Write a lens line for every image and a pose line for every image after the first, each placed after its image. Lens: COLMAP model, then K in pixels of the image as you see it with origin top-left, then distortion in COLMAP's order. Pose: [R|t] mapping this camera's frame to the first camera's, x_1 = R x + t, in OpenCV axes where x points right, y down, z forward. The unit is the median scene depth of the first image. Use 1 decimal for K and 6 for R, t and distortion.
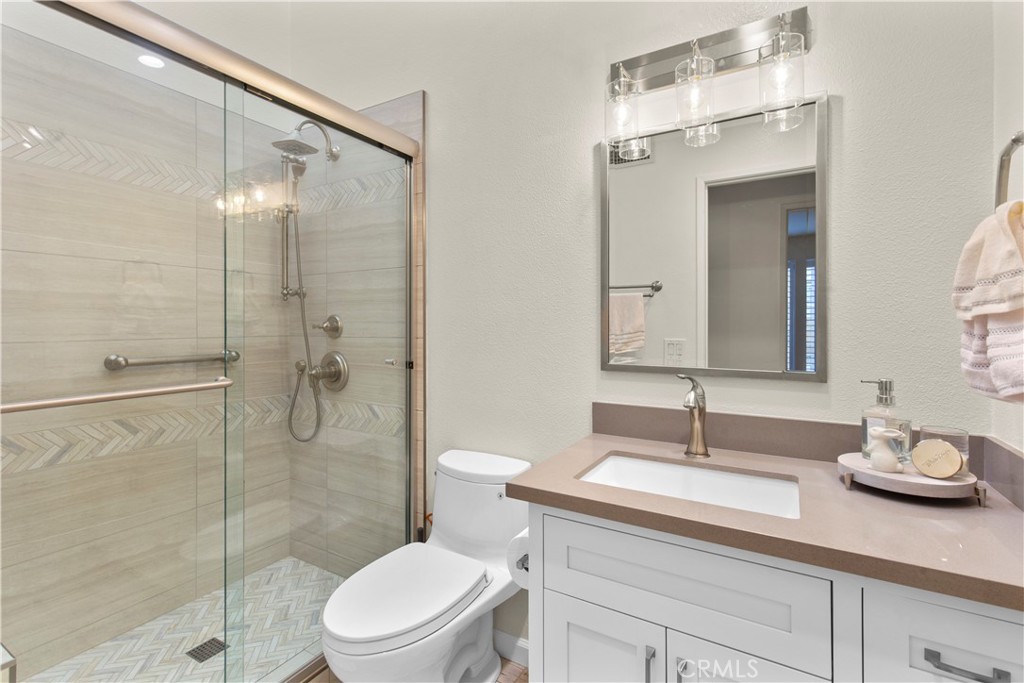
lens RADIAL K [[485.5, 0, 514.2], [0, 485.5, 330.9], [0, 0, 1]] dist [0.006137, 0.001433]
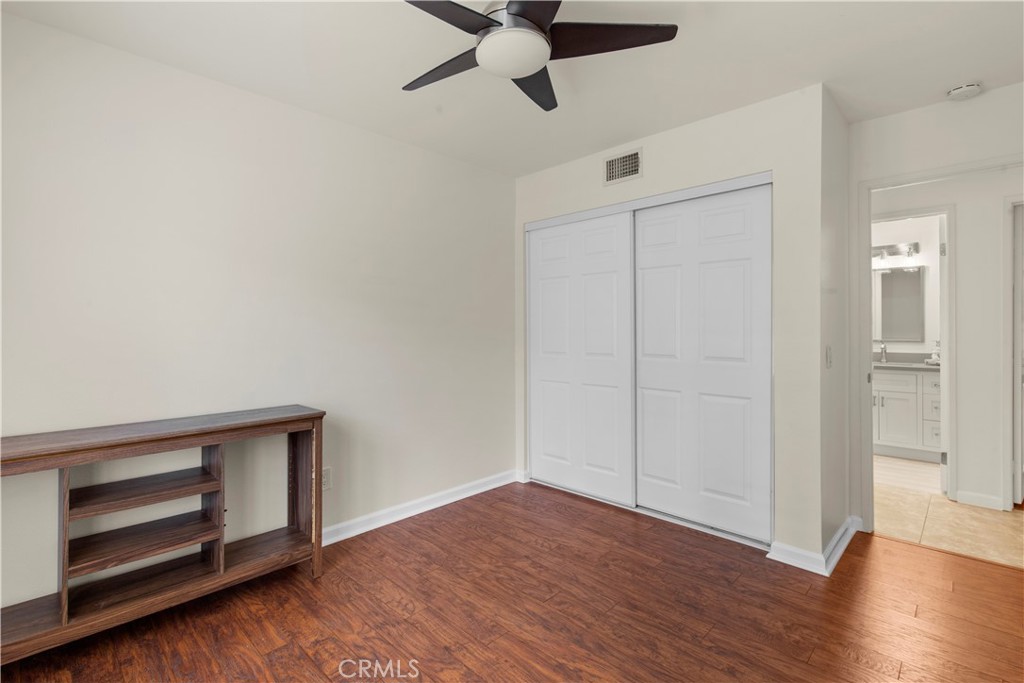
lens RADIAL K [[485.5, 0, 512.0], [0, 485.5, 334.5], [0, 0, 1]] dist [0.006137, 0.001433]
pose [[0.974864, 0.009473, -0.222598, -1.788098], [-0.010080, 0.999948, -0.001593, 0.072648], [0.222572, 0.003797, 0.974909, -3.729771]]
